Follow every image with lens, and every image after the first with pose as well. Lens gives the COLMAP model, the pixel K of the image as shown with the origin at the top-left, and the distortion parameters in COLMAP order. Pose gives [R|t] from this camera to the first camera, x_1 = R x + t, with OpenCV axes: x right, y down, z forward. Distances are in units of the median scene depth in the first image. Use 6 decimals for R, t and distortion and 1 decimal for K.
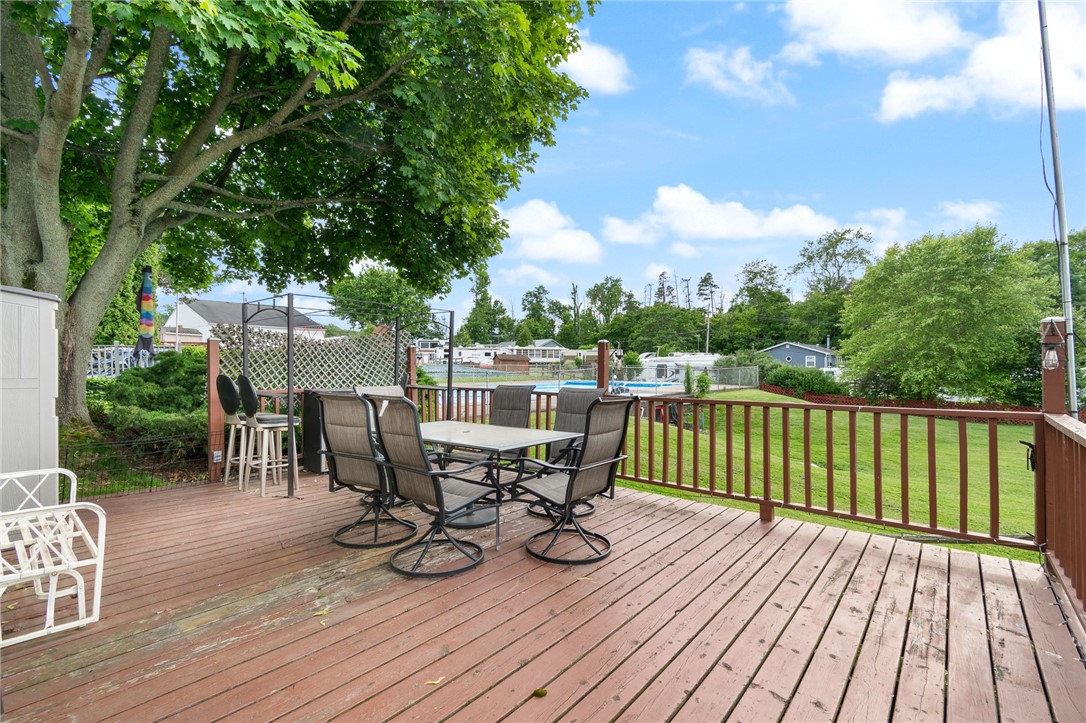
lens RADIAL K [[510.6, 0, 537.3], [0, 510.6, 359.6], [0, 0, 1]] dist [0.003139, -0.000082]
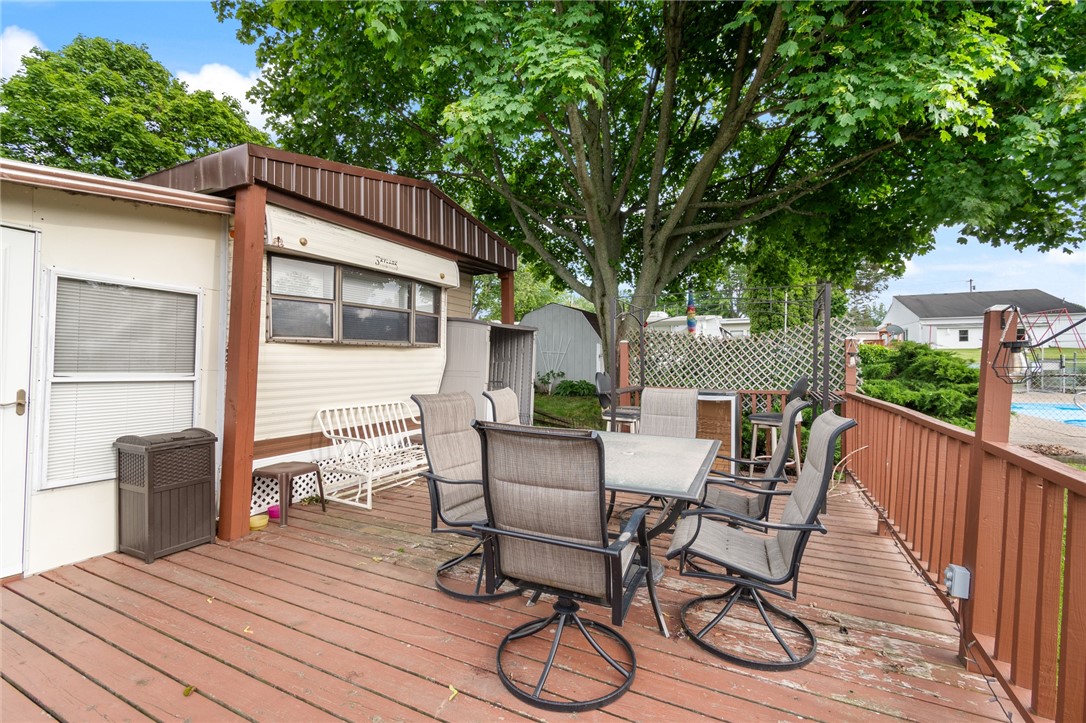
lens RADIAL K [[480.6, 0, 548.4], [0, 480.6, 360.8], [0, 0, 1]] dist [0.003220, -0.000113]
pose [[0.230177, 0.001315, -0.973148, 0.740811], [0.008479, 0.999958, 0.003357, -0.002407], [0.973112, -0.009024, 0.230156, 0.995749]]
